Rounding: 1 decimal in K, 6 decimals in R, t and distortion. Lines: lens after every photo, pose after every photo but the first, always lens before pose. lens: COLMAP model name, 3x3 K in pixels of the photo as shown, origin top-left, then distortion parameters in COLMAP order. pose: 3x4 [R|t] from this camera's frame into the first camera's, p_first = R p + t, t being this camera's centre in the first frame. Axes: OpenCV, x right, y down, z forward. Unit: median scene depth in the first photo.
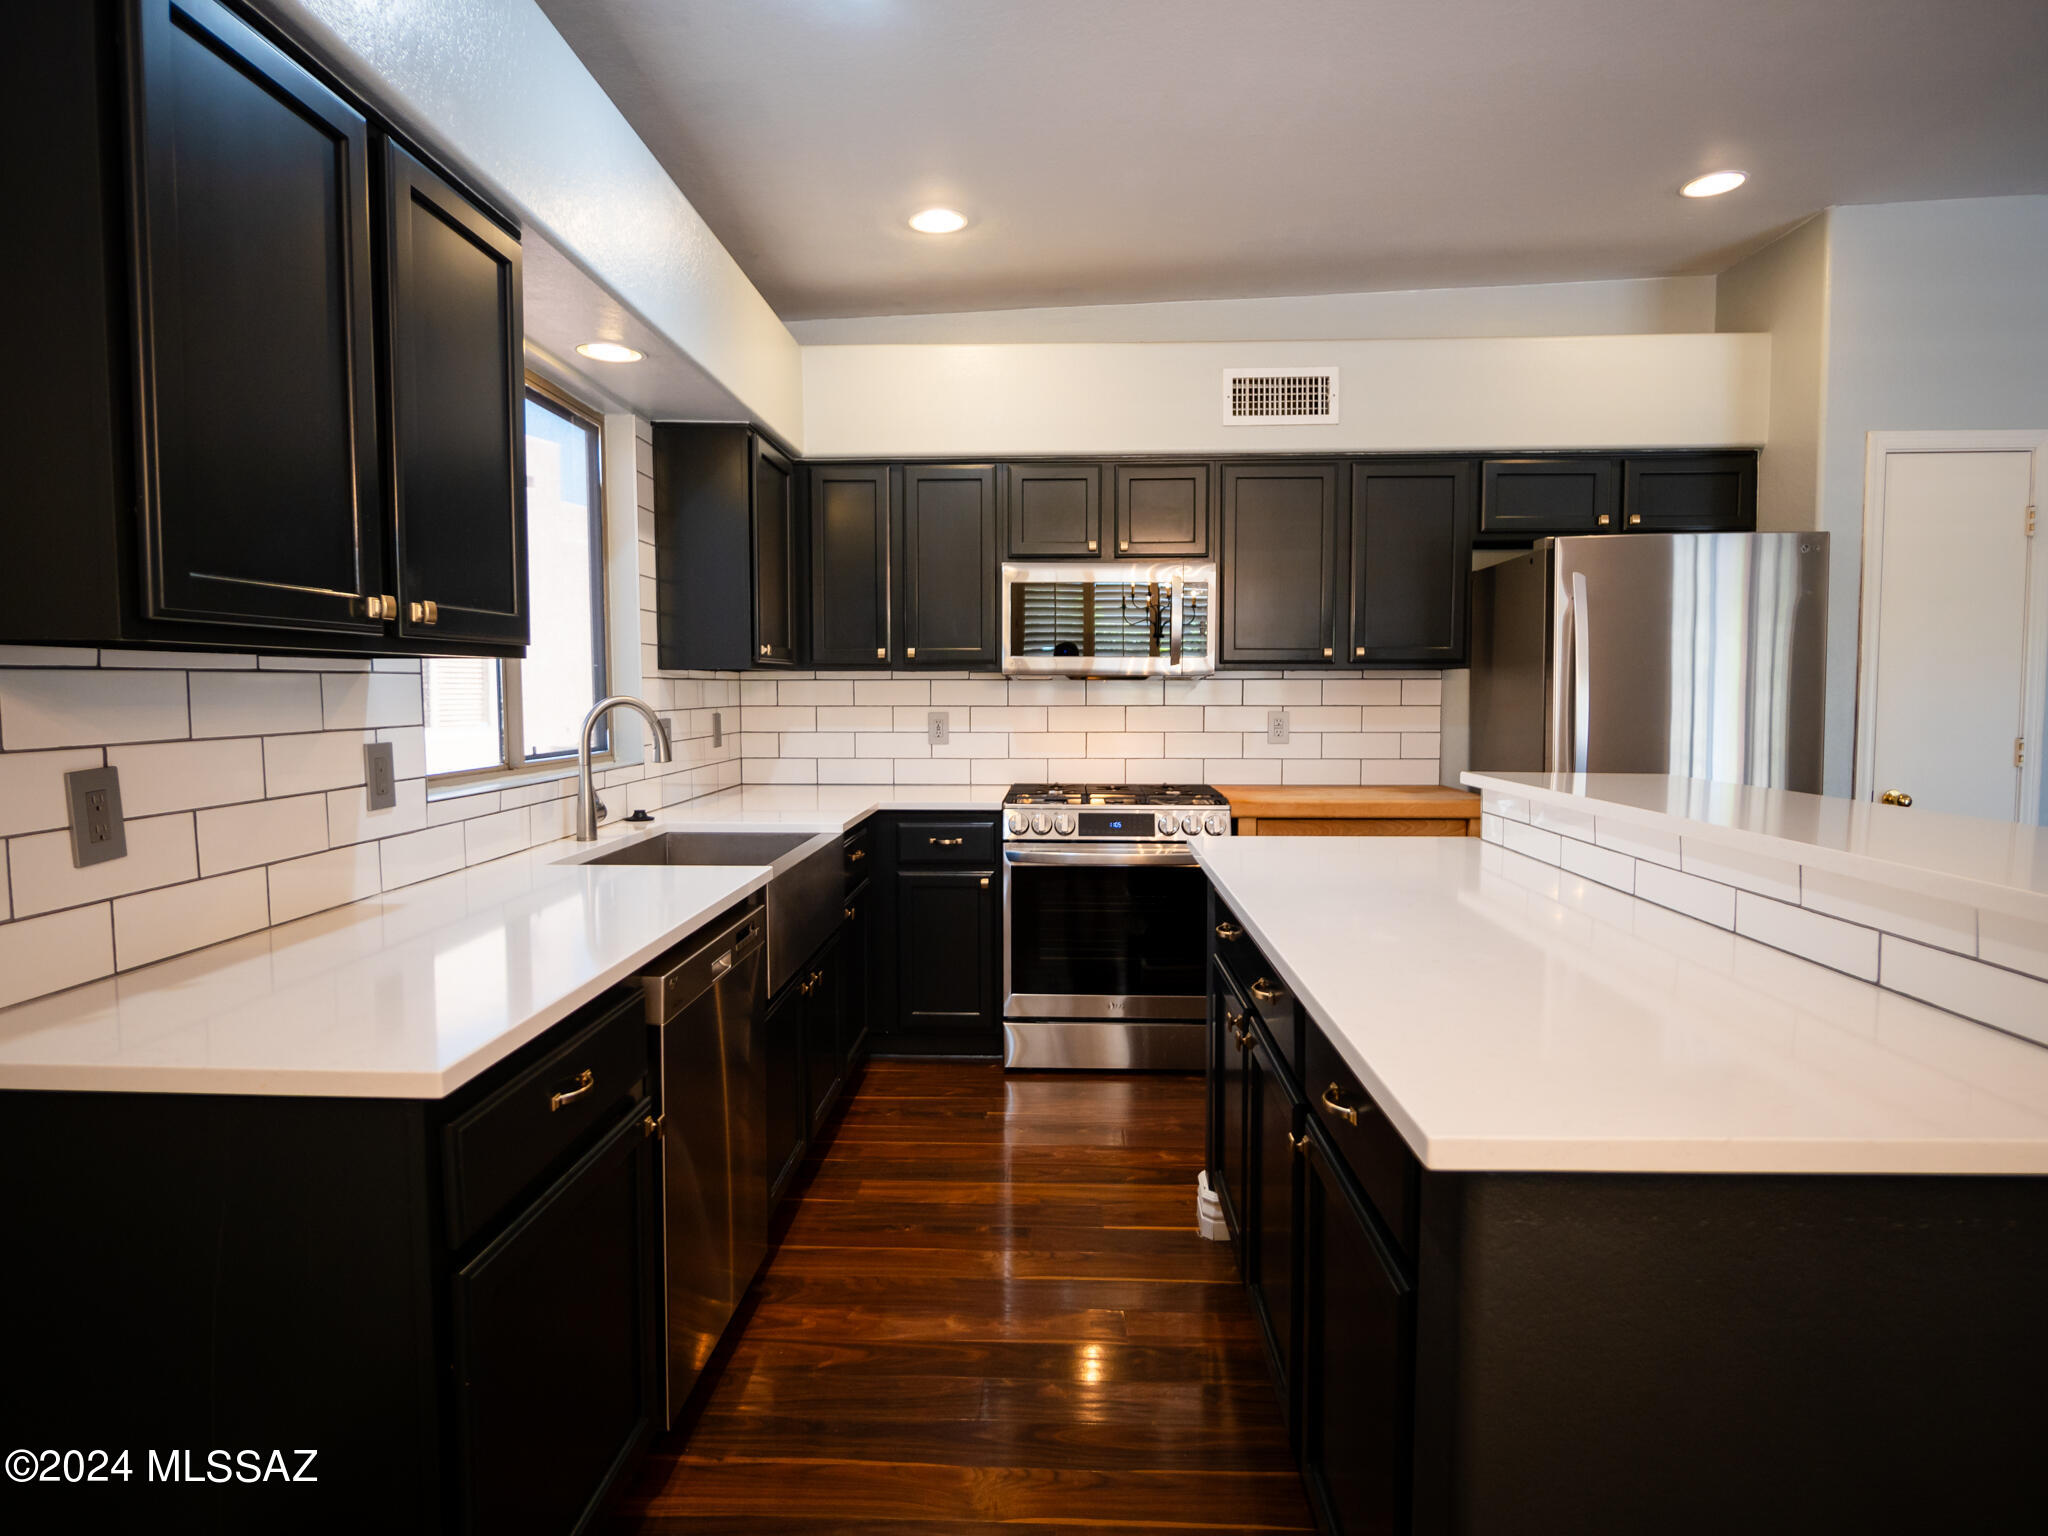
lens RADIAL K [[1148.0, 0, 1007.6], [0, 1148.0, 757.0], [0, 0, 1]] dist [-0.012946, 0.001238]
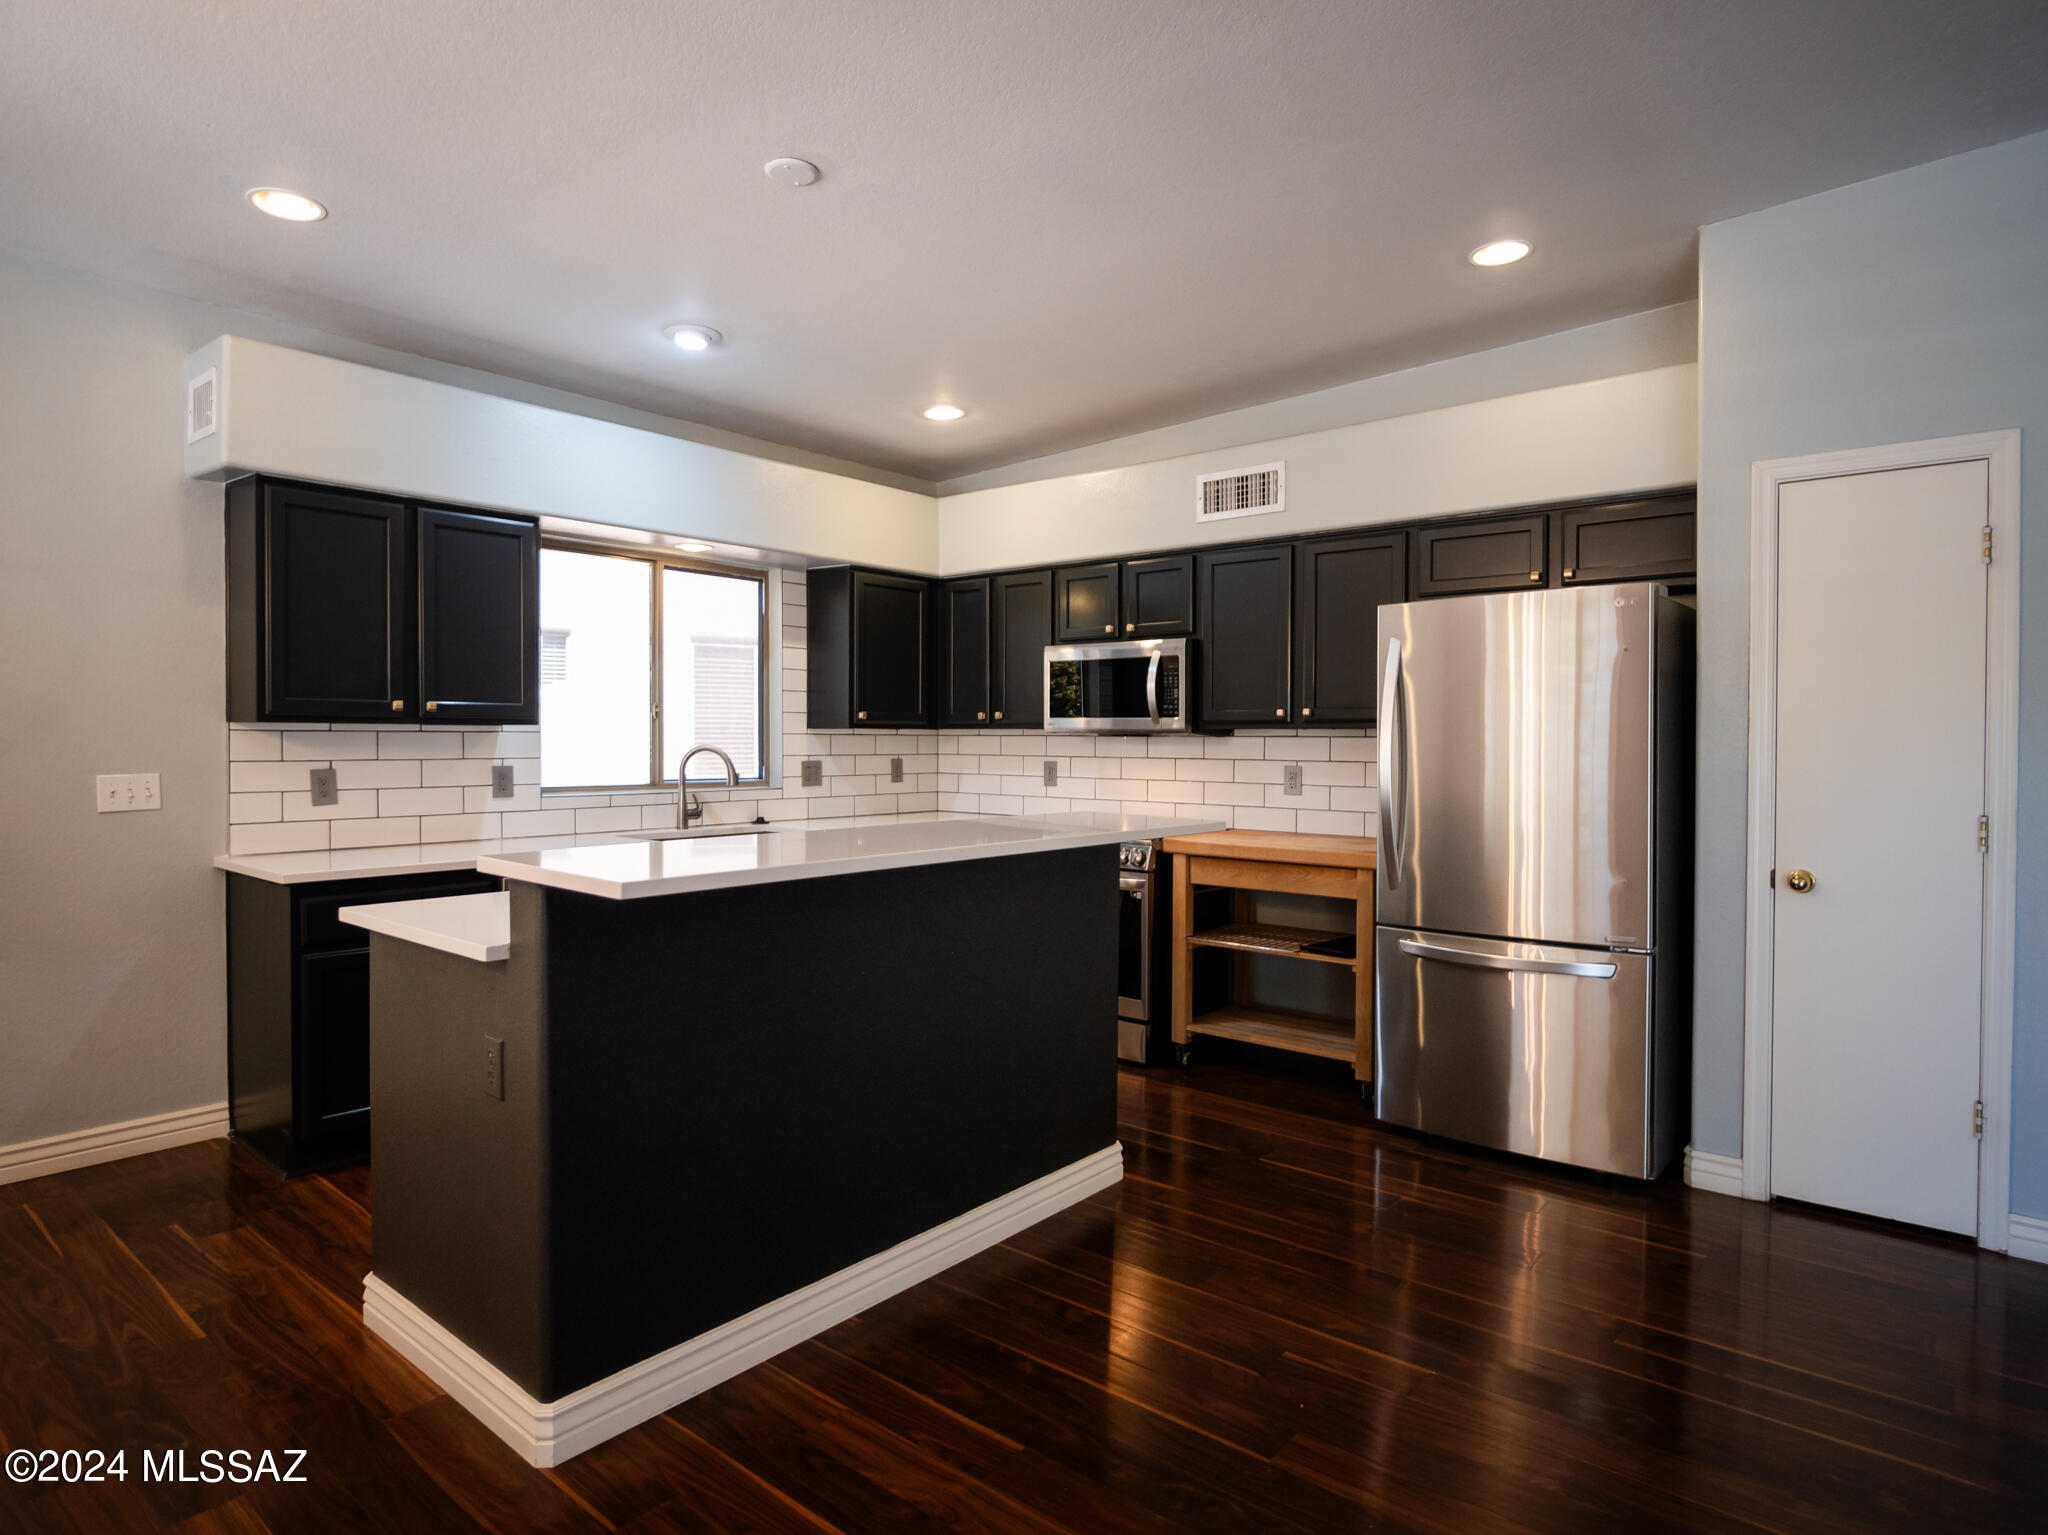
lens RADIAL K [[1148.0, 0, 1015.4], [0, 1148.0, 756.6], [0, 0, 1]] dist [-0.012946, 0.001238]
pose [[0.792941, 0.015617, -0.609098, 0.765973], [-0.044228, 0.998510, -0.031976, -0.001728], [0.607691, 0.052295, 0.792450, -0.040955]]
